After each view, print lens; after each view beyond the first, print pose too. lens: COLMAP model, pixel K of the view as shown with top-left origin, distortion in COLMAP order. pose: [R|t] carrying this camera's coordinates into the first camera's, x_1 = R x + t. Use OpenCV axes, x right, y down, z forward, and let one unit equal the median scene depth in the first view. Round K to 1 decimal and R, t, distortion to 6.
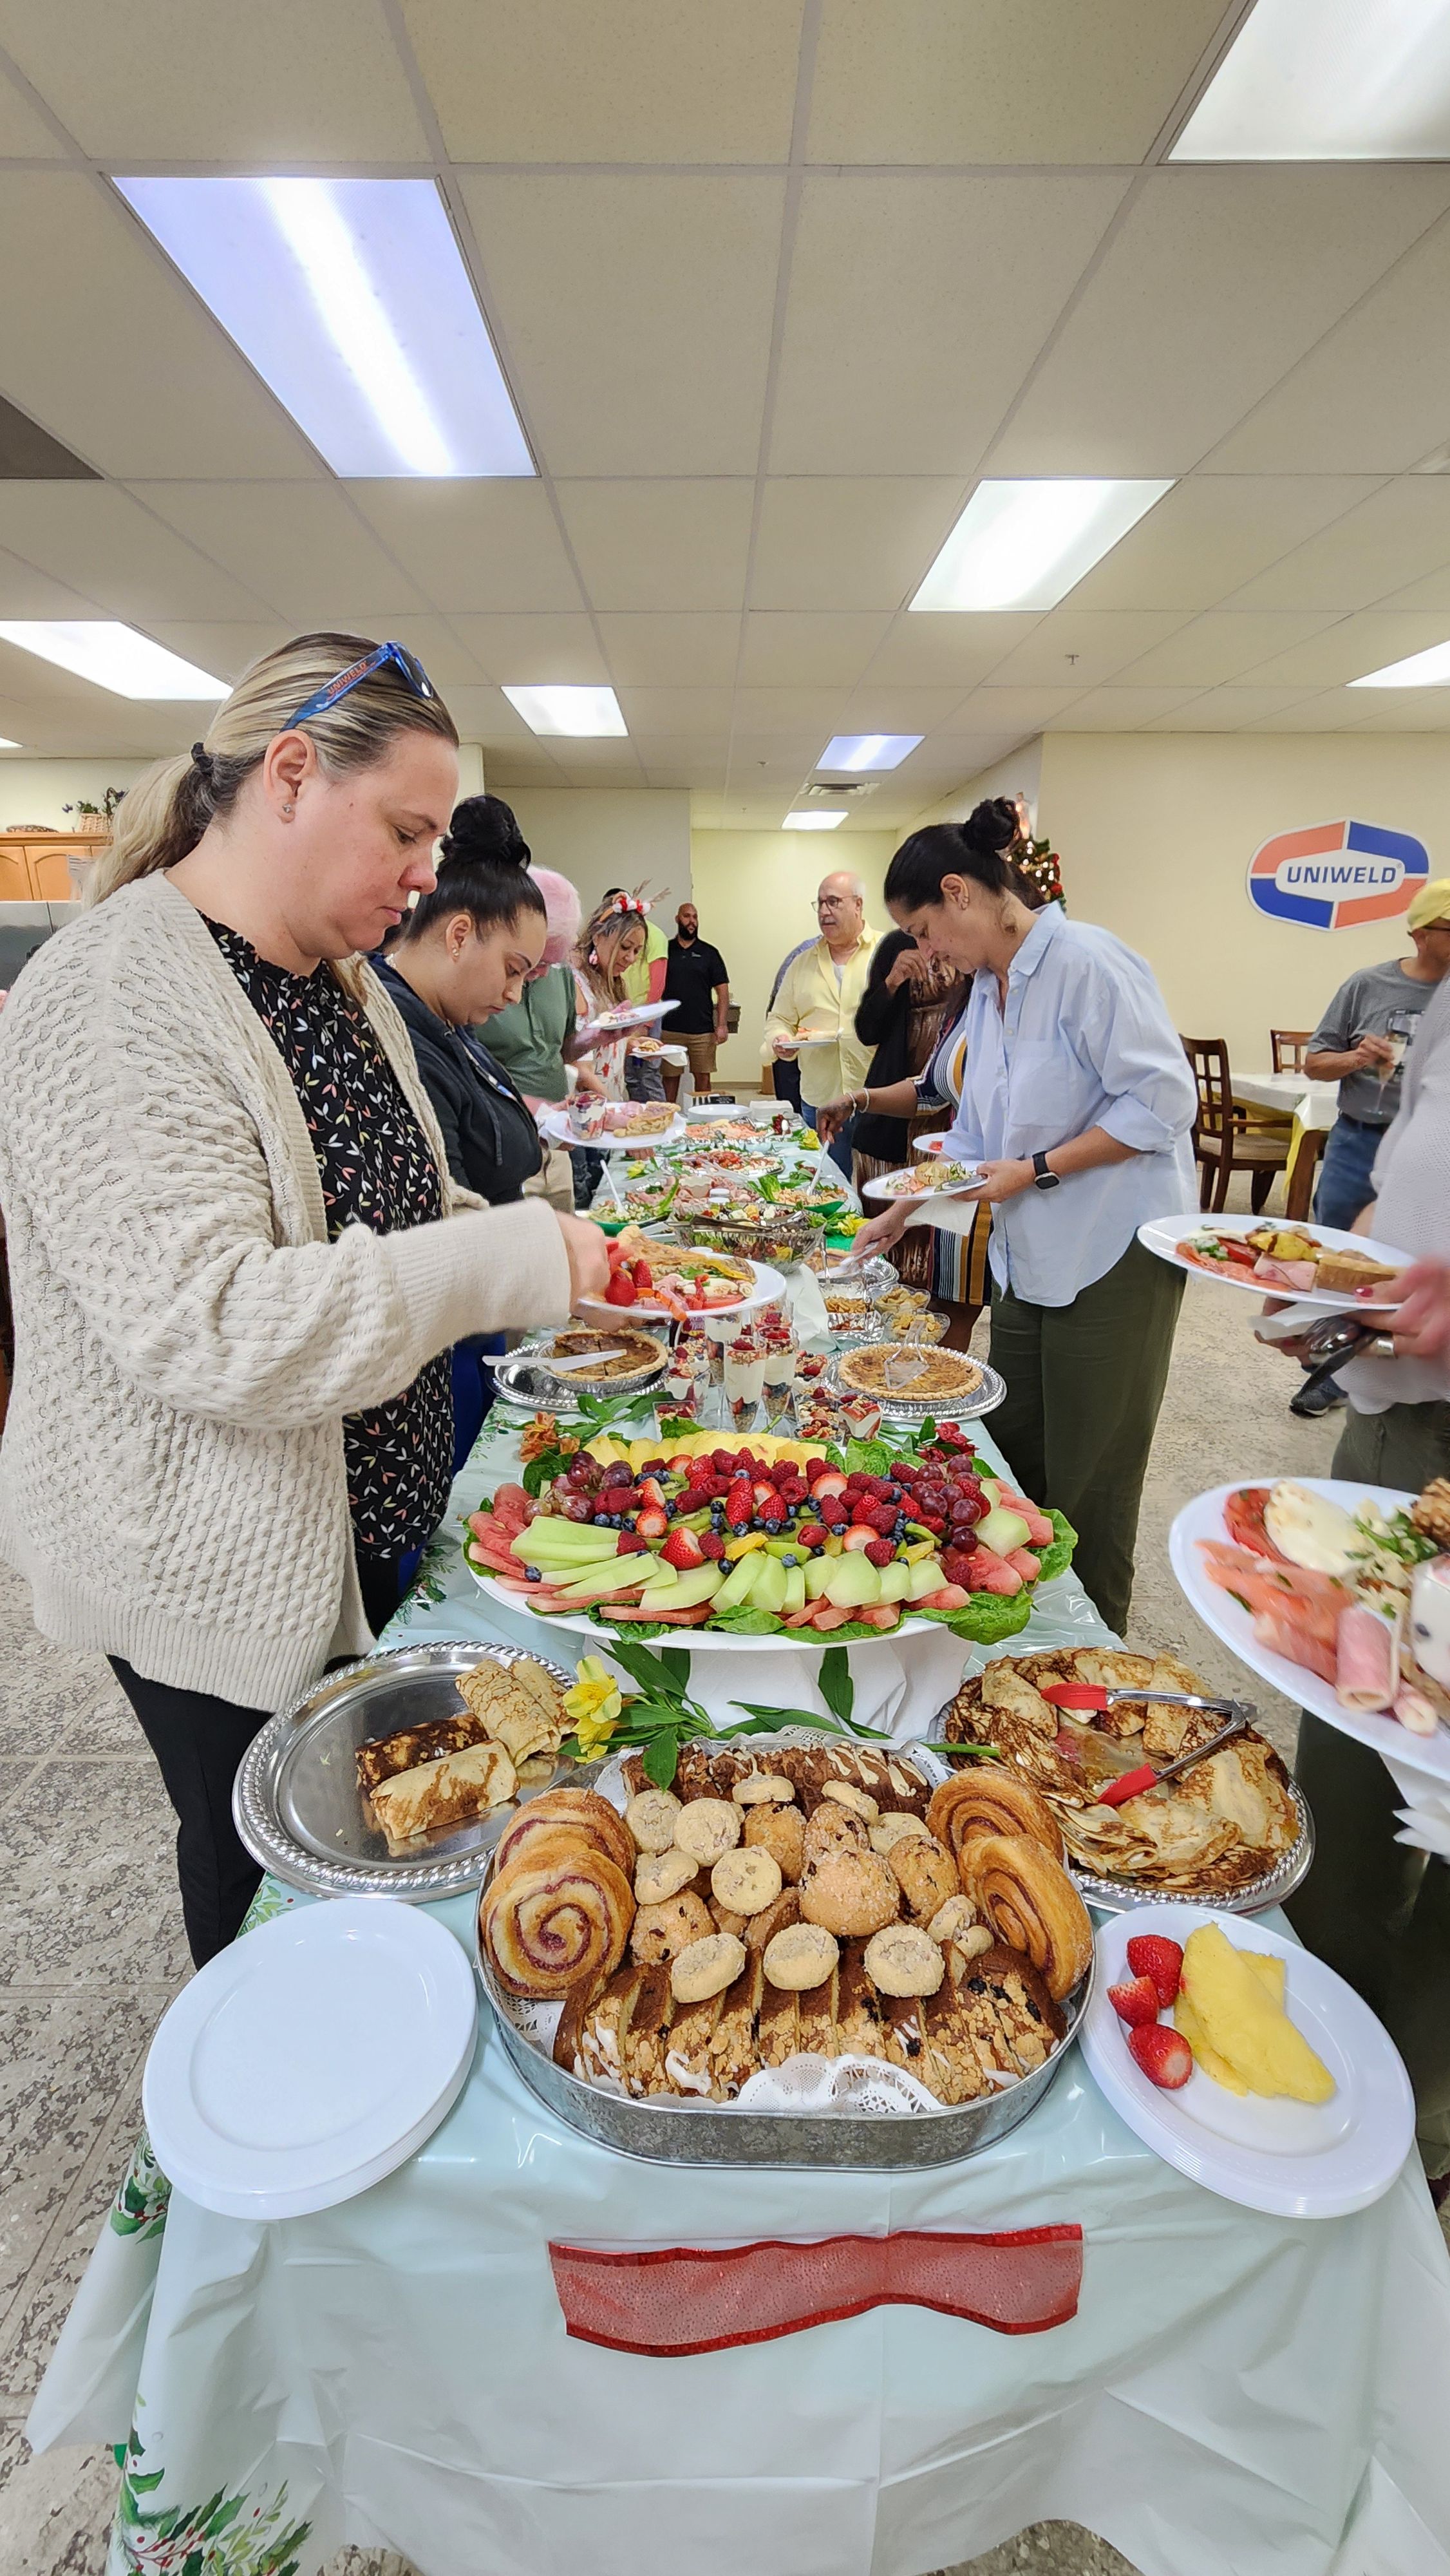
lens RADIAL K [[1055.2, 0, 721.7], [0, 1055.2, 1277.8], [0, 0, 1]] dist [-0.001114, 0.001803]
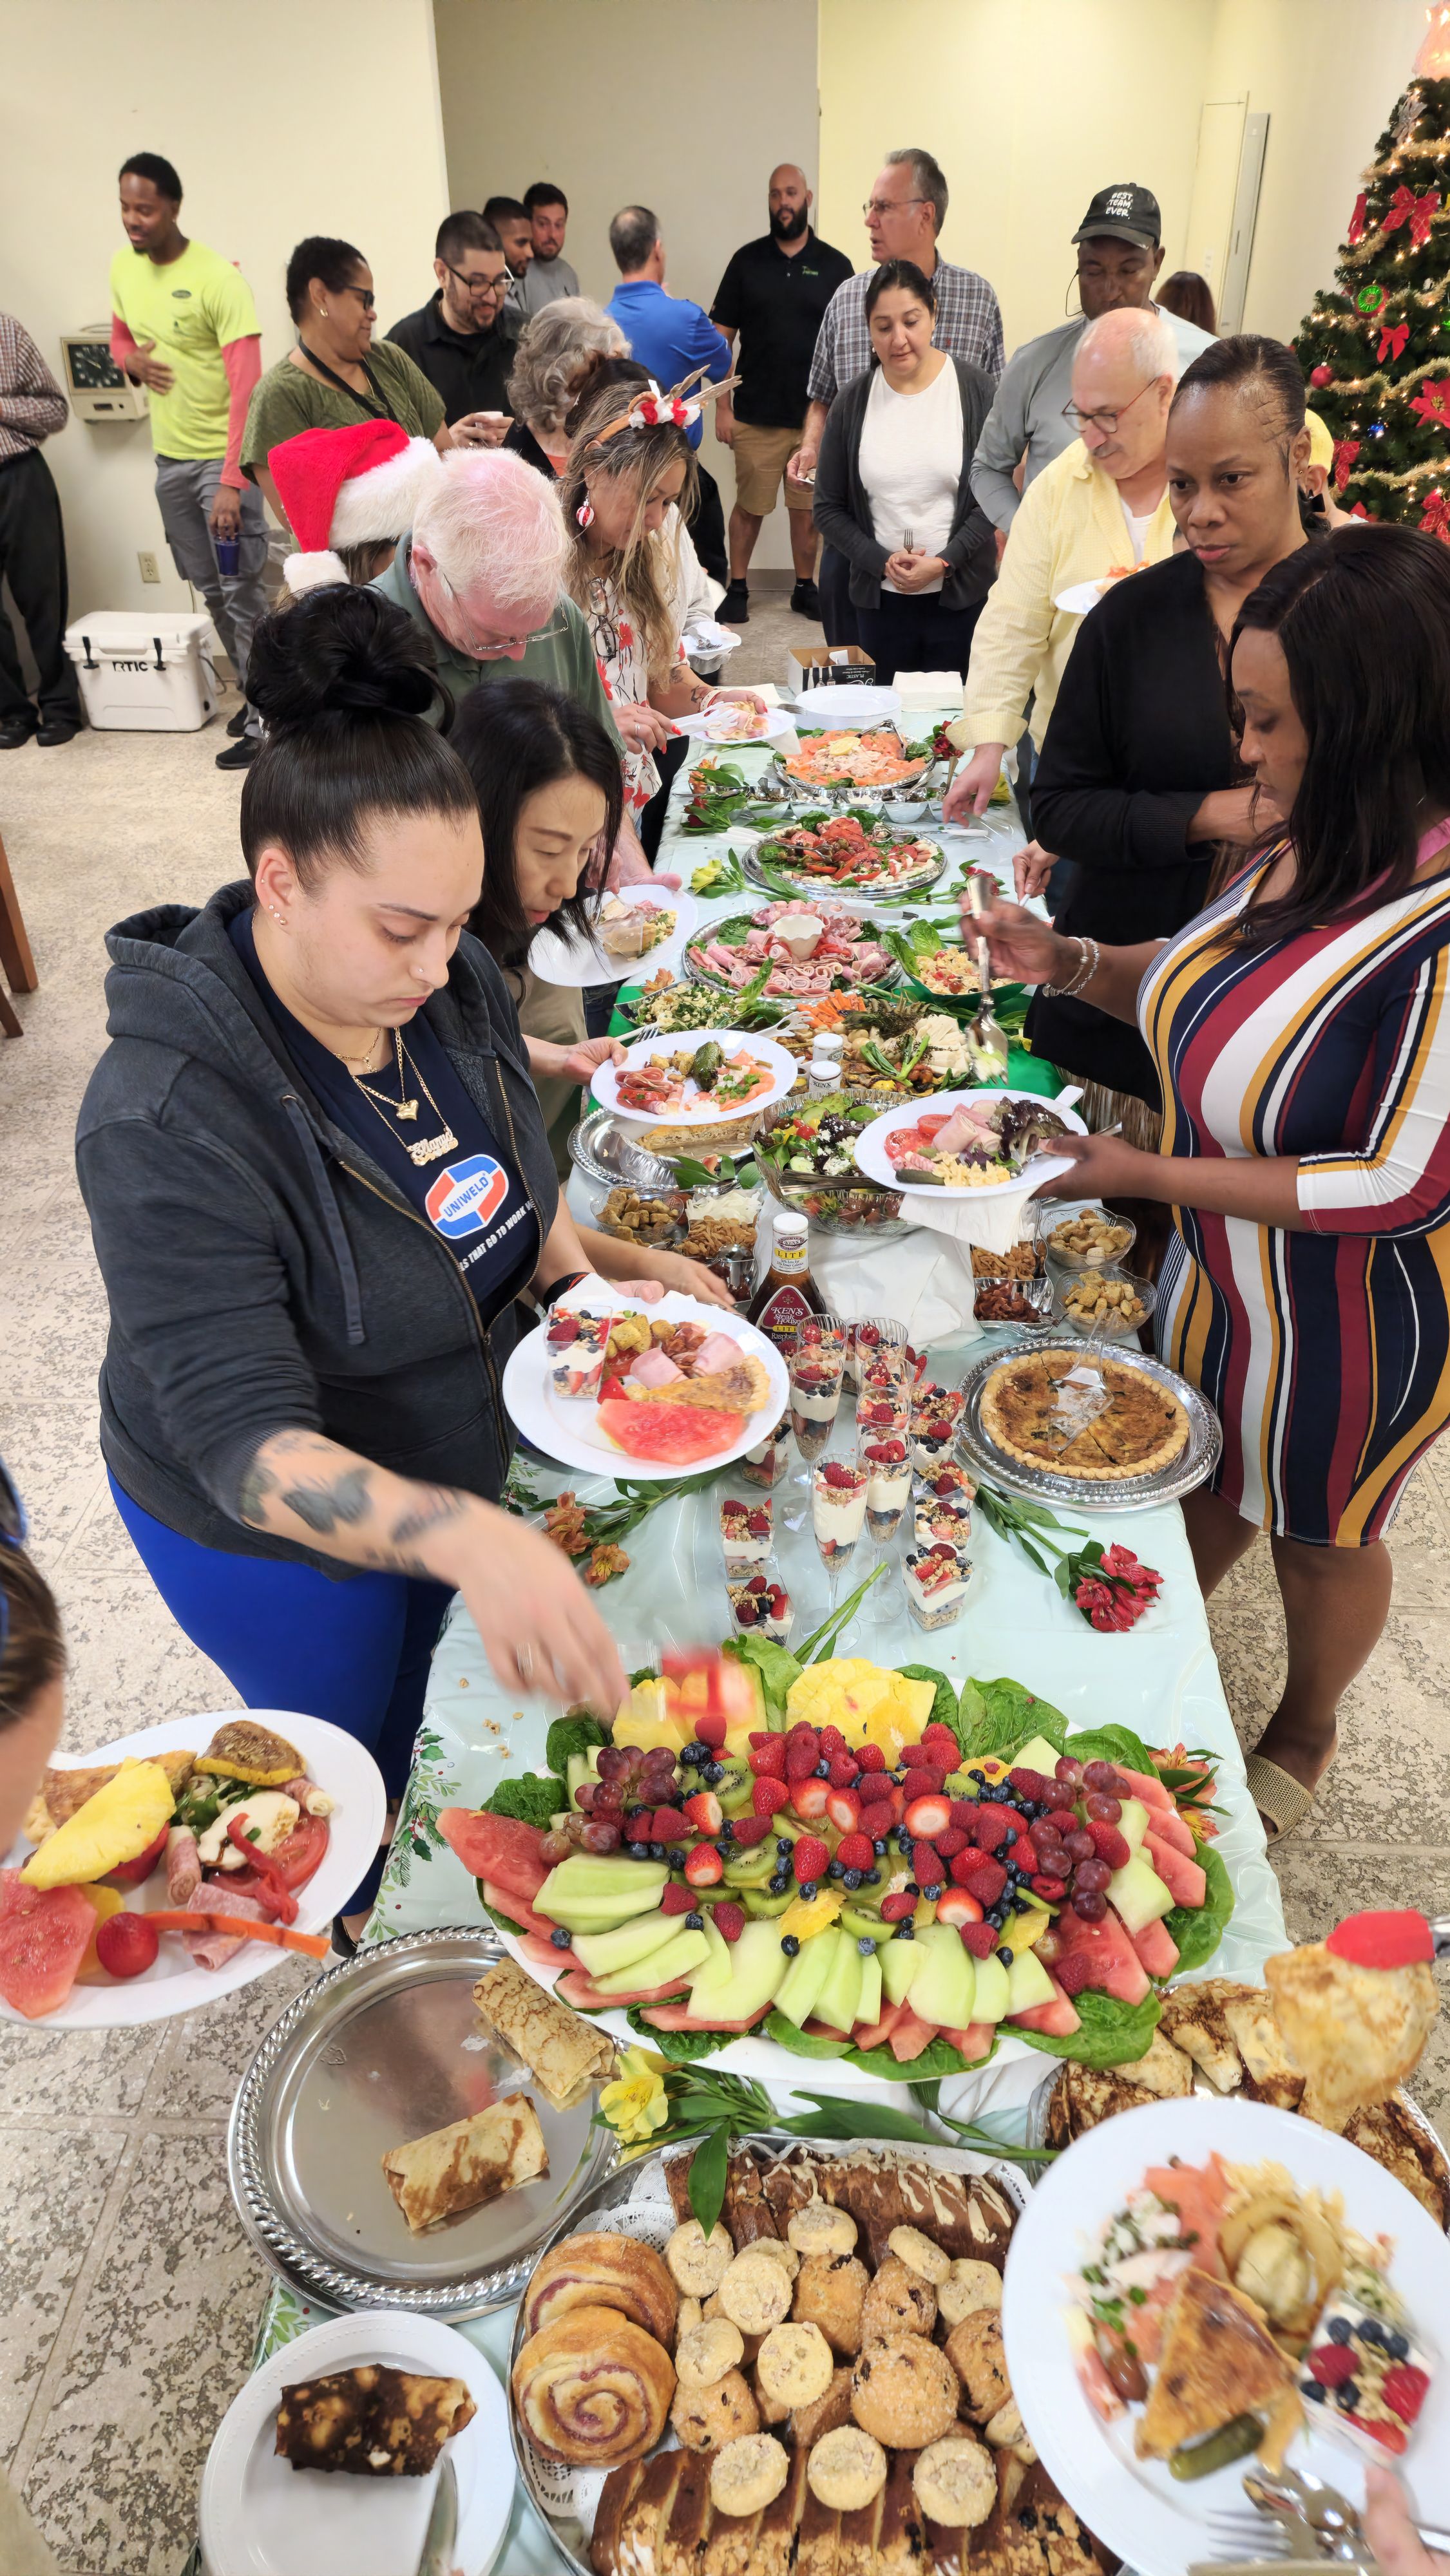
lens RADIAL K [[1701.6, 0, 735.7], [0, 1701.6, 1289.0], [0, 0, 1]] dist [0.023295, -0.017528]
pose [[0.997719, 0.033576, -0.058558, 0.025542], [-0.016381, 0.962014, 0.272509, -0.694072], [0.065483, -0.270928, 0.960370, -0.178825]]
